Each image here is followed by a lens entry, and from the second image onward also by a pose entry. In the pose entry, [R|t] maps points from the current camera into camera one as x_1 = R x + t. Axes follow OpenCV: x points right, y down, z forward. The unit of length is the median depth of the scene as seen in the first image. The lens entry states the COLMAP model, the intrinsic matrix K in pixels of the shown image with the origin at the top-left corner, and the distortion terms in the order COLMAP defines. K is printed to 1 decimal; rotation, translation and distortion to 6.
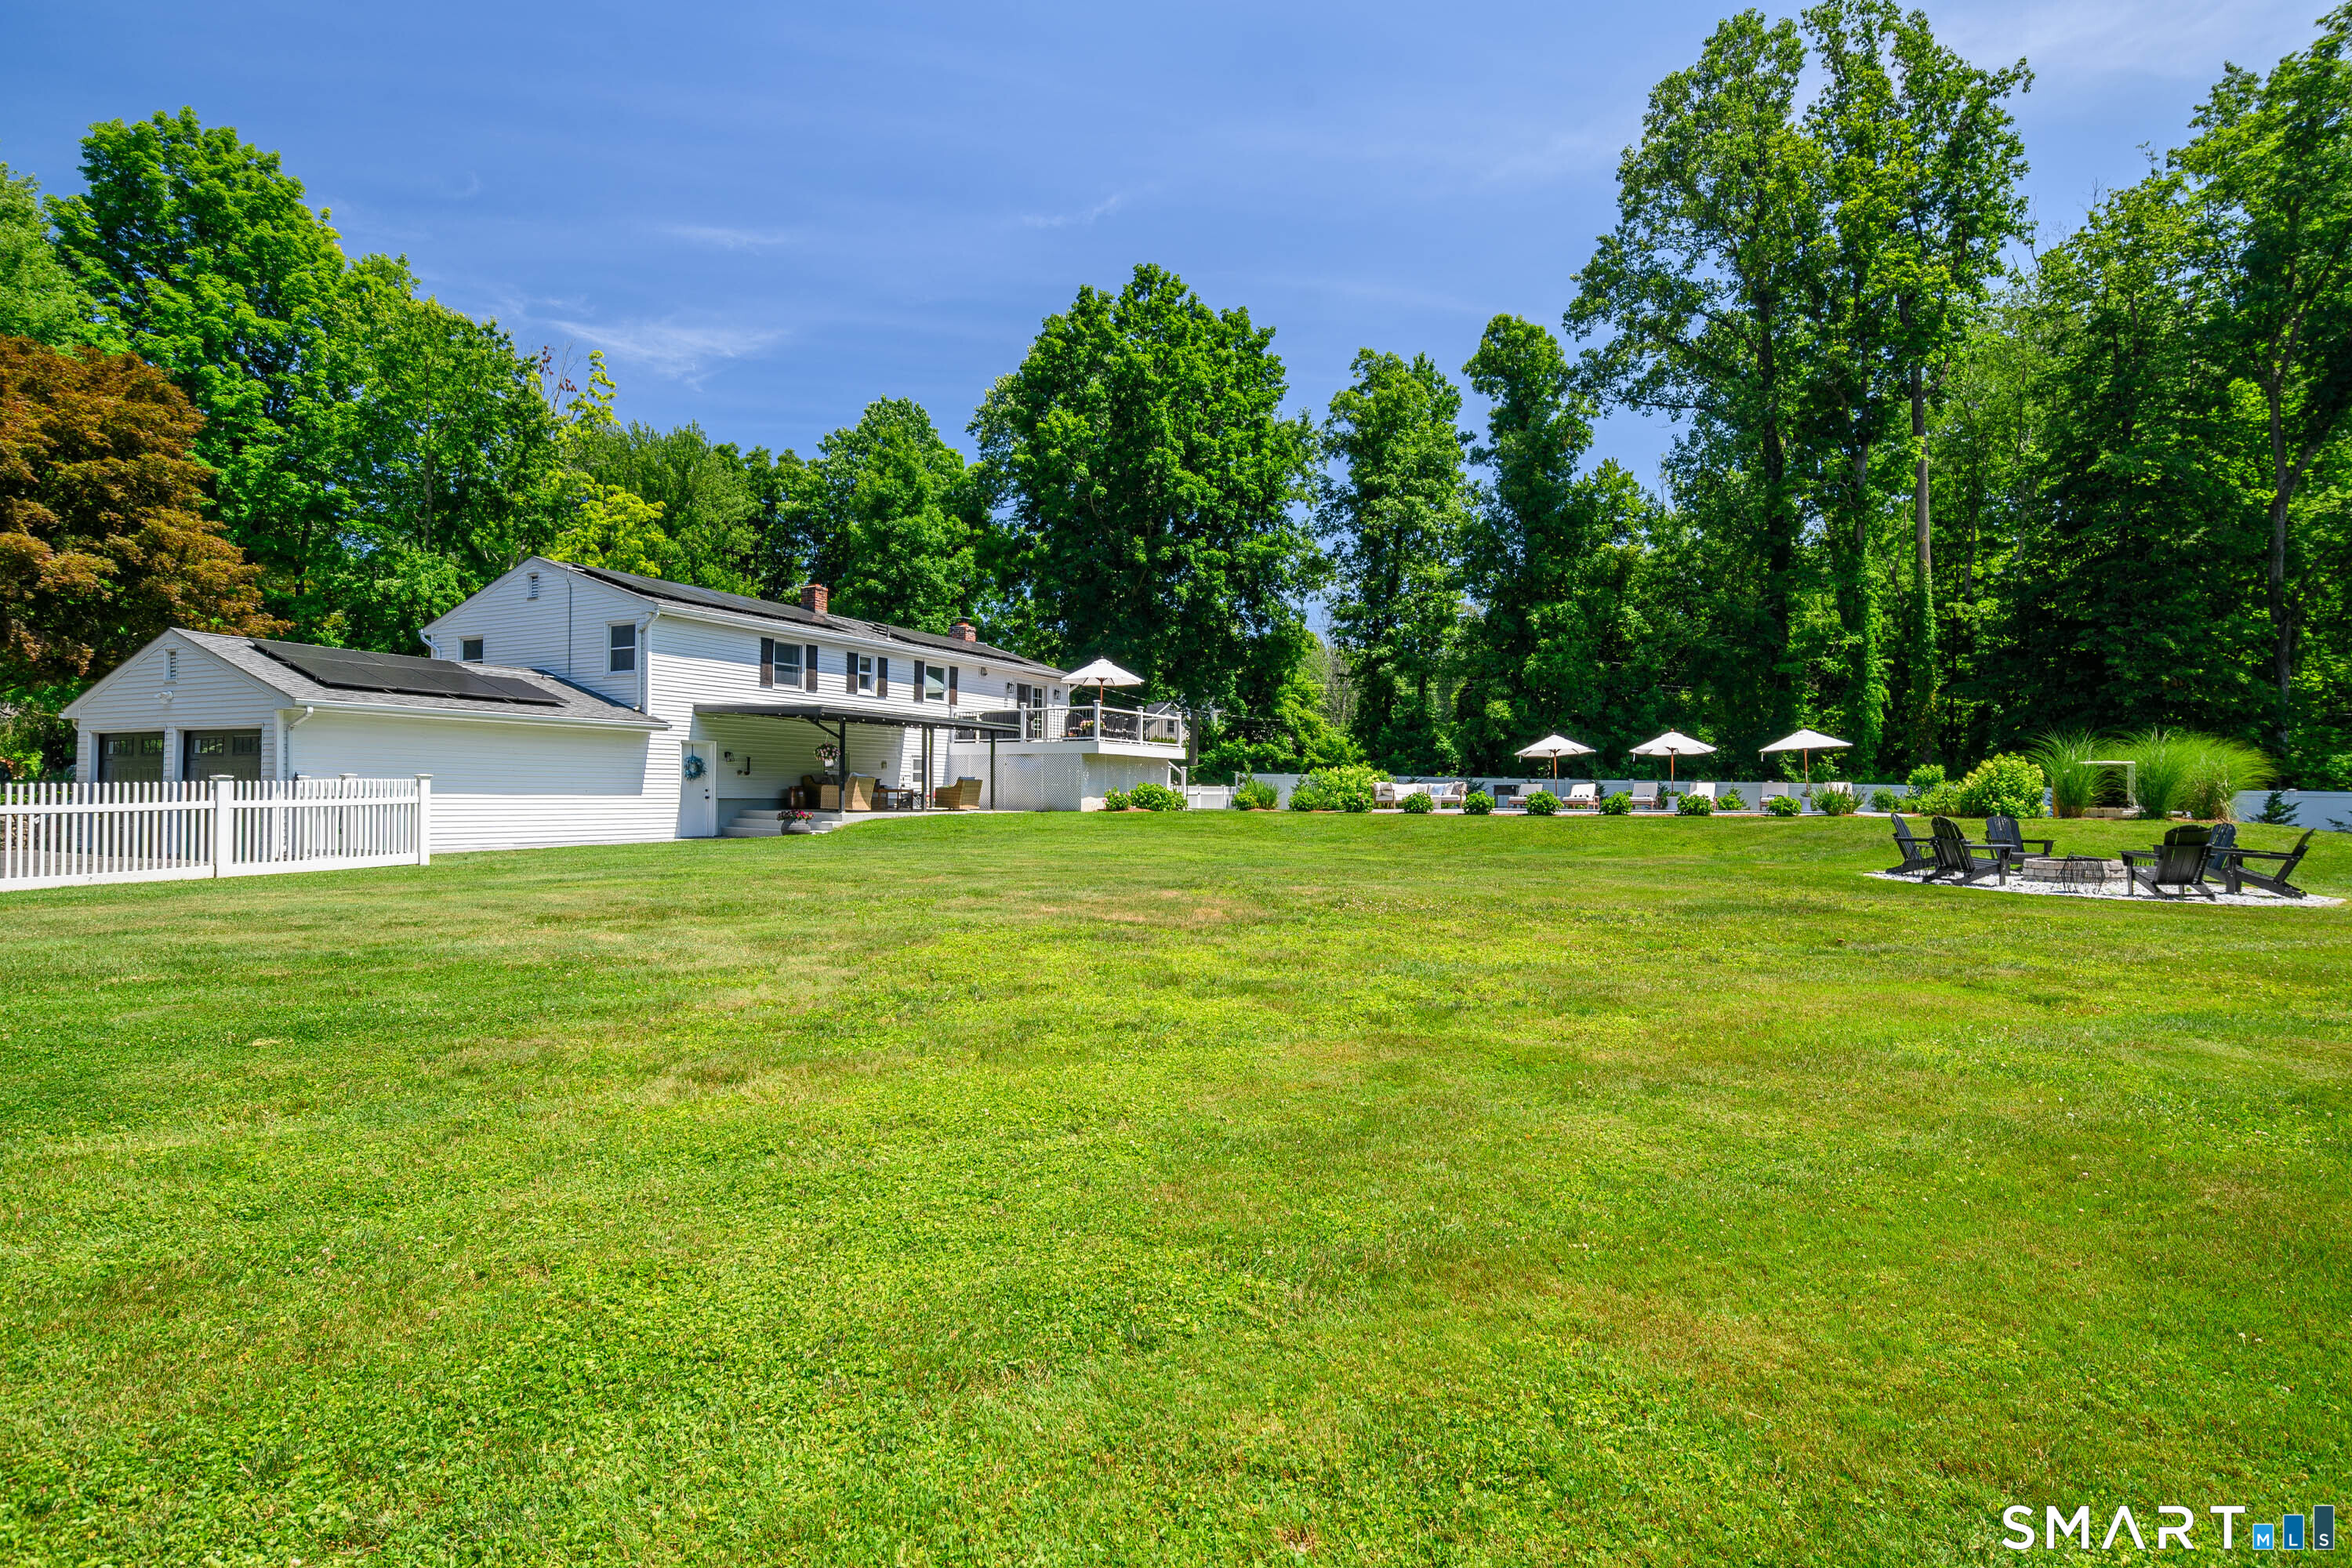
lens RADIAL K [[1179.0, 0, 1174.4], [0, 1179.0, 793.8], [0, 0, 1]] dist [-0.004926, 0.000814]
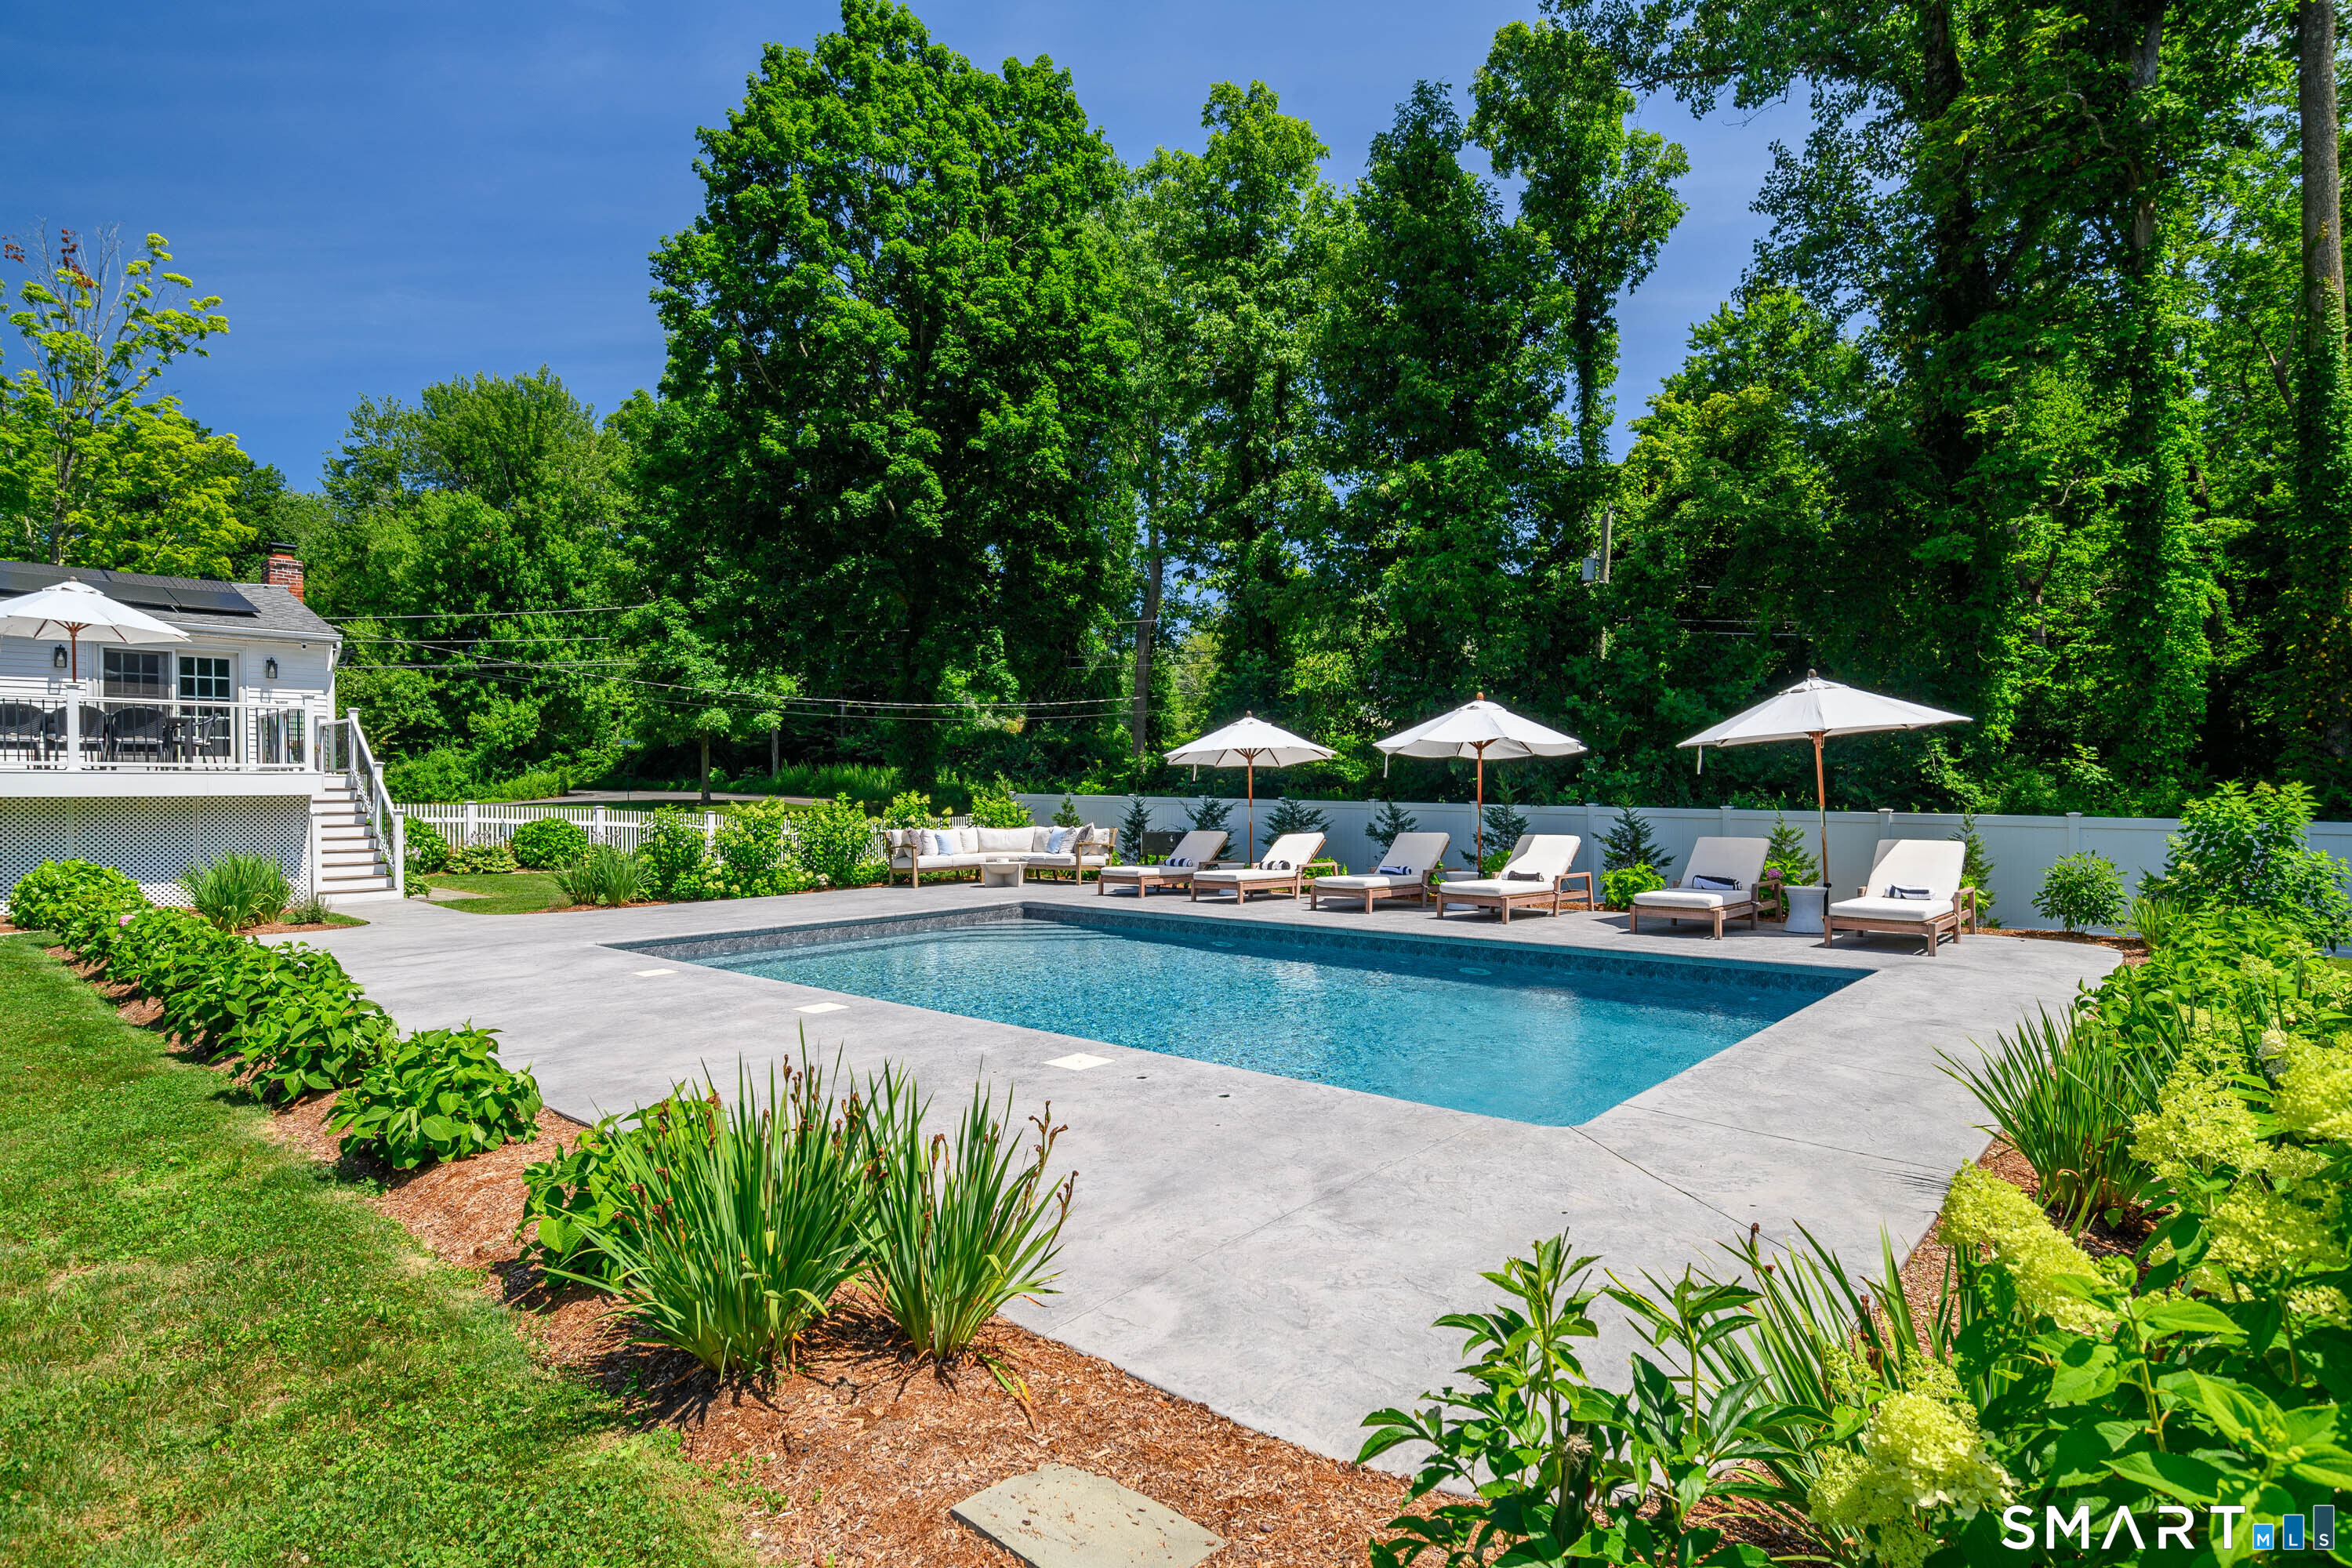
lens RADIAL K [[1211.5, 0, 1182.4], [0, 1211.5, 763.1], [0, 0, 1]] dist [0.041542, -0.036541]
pose [[0.967073, -0.021754, -0.253569, 0.427422], [0.015698, 0.999542, -0.025883, -0.022636], [0.254016, 0.021050, 0.966971, 0.578473]]
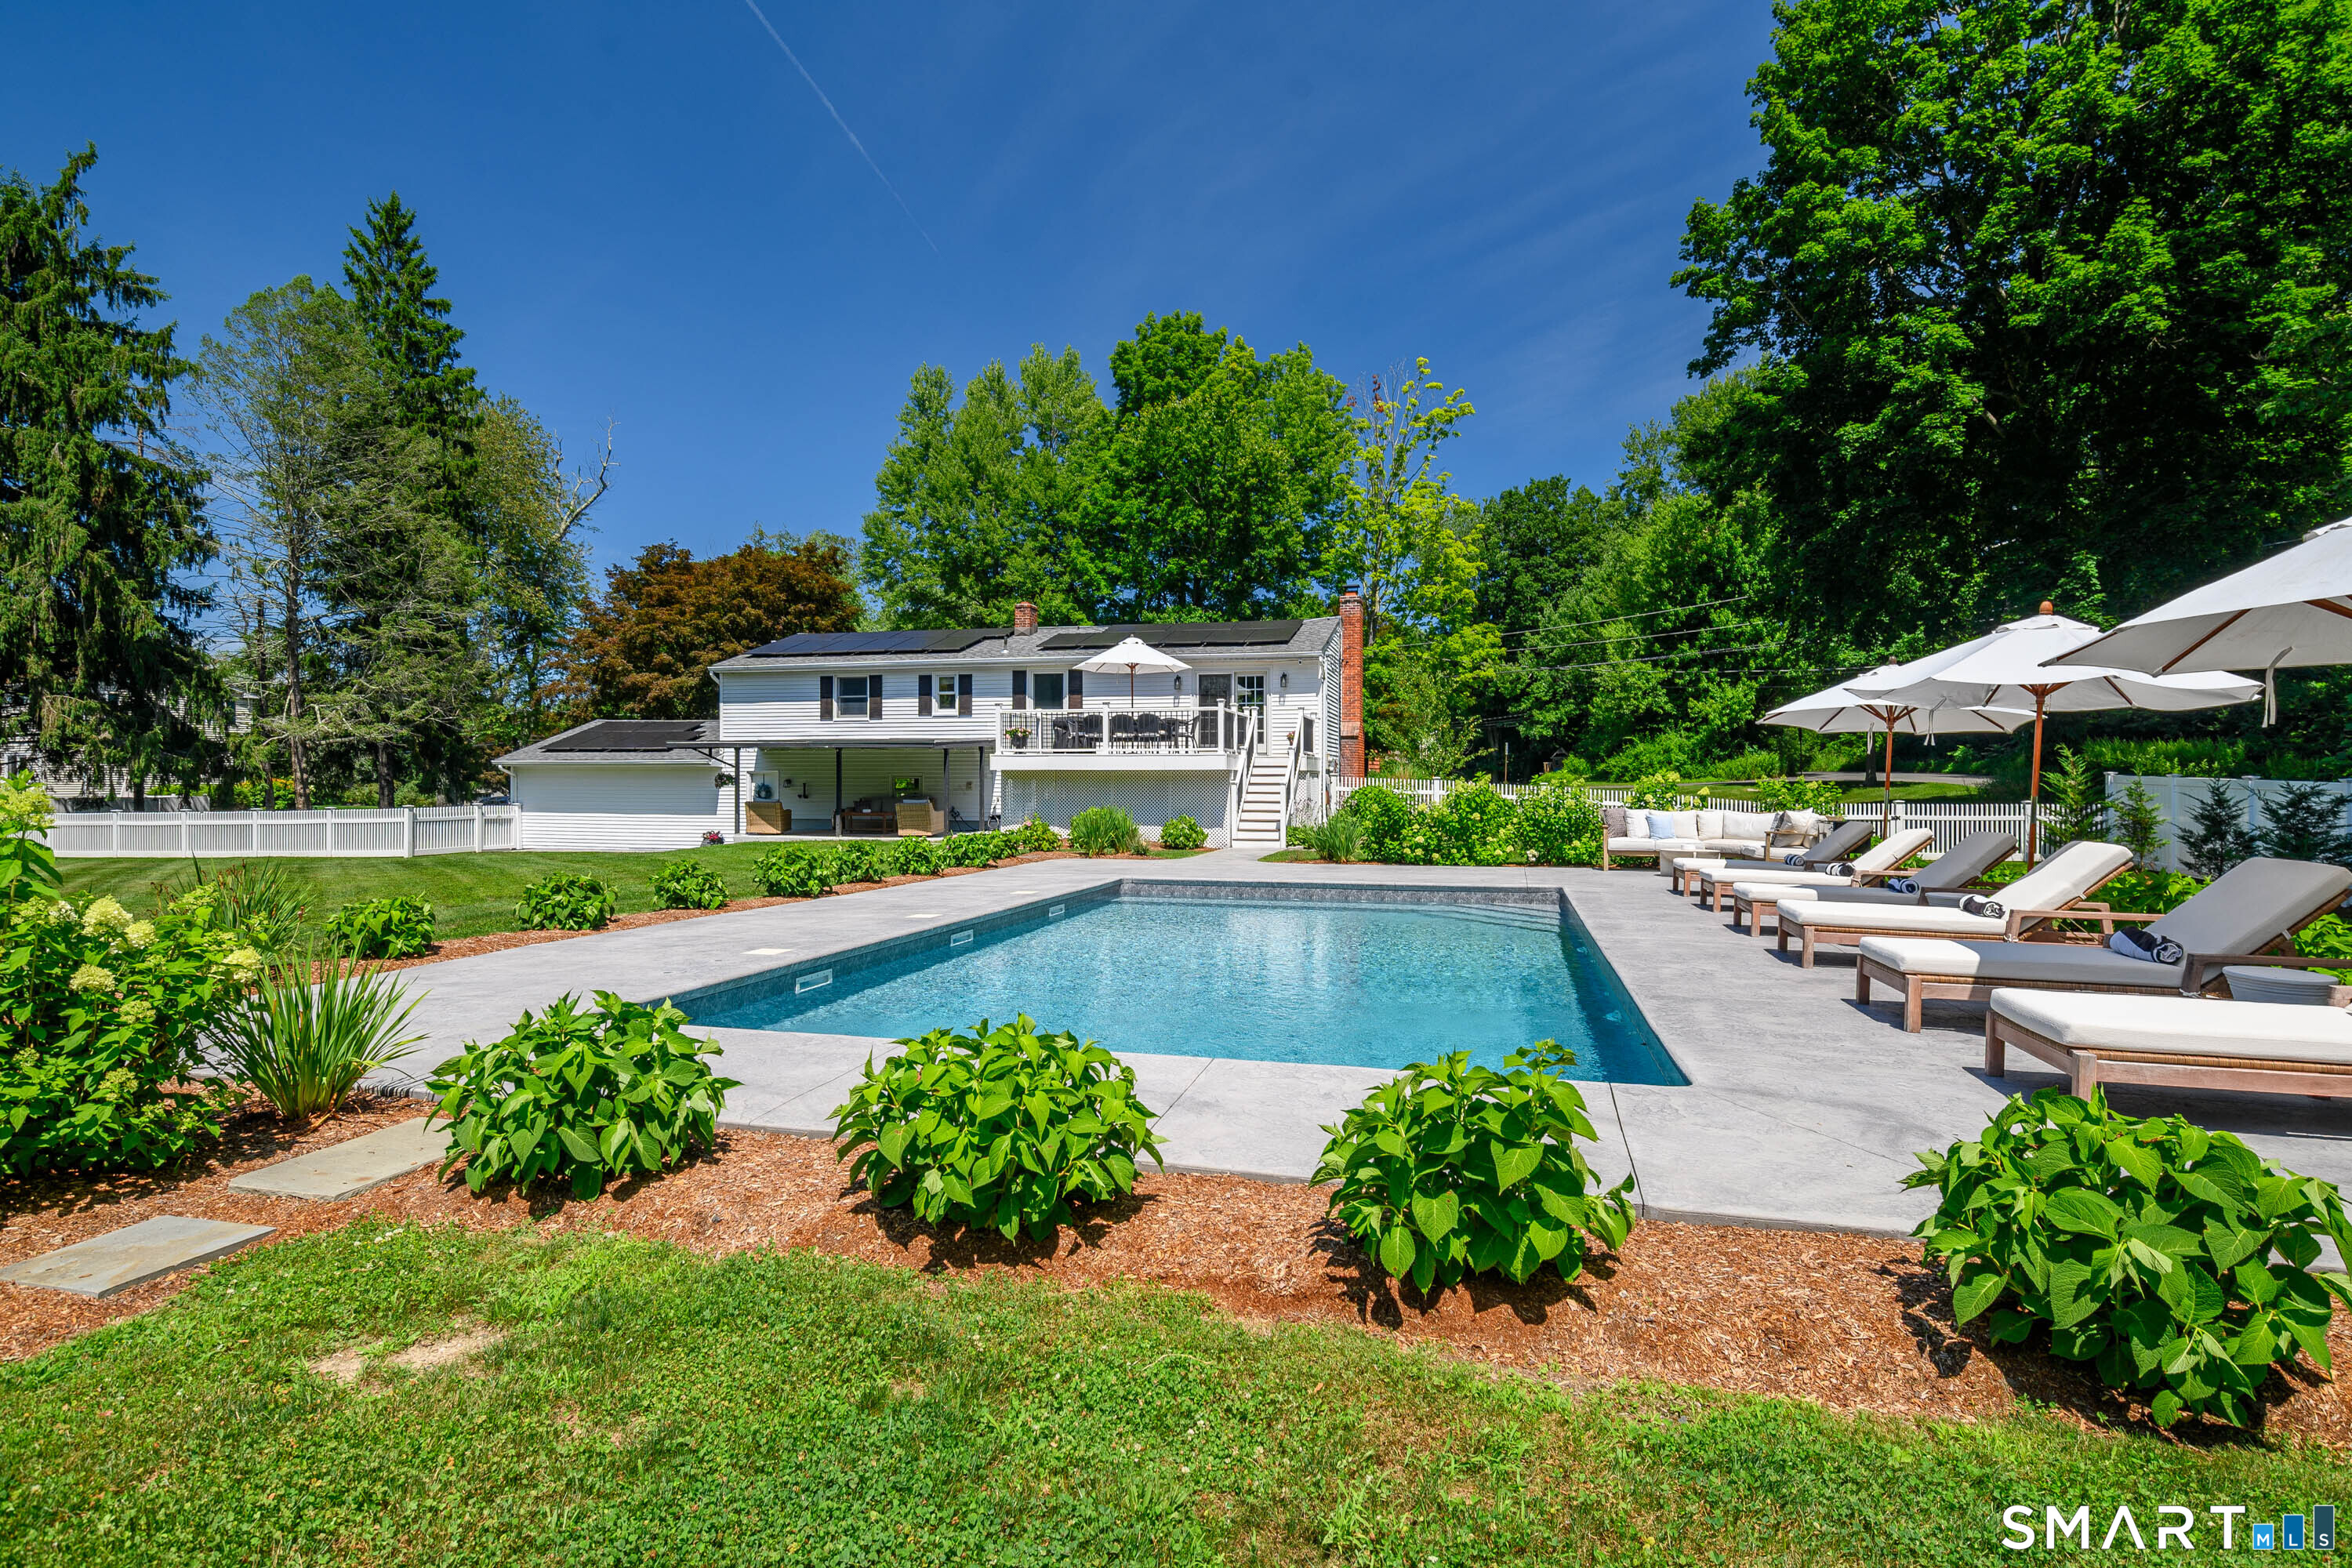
lens RADIAL K [[1231.5, 0, 1176.0], [0, 1231.5, 784.0], [0, 0, 1]] dist [-0.001431, 0.000238]
pose [[0.223670, -0.004456, -0.974655, 0.622108], [0.000781, 0.999990, -0.004393, -0.017552], [0.974665, 0.000222, 0.223671, 0.766199]]
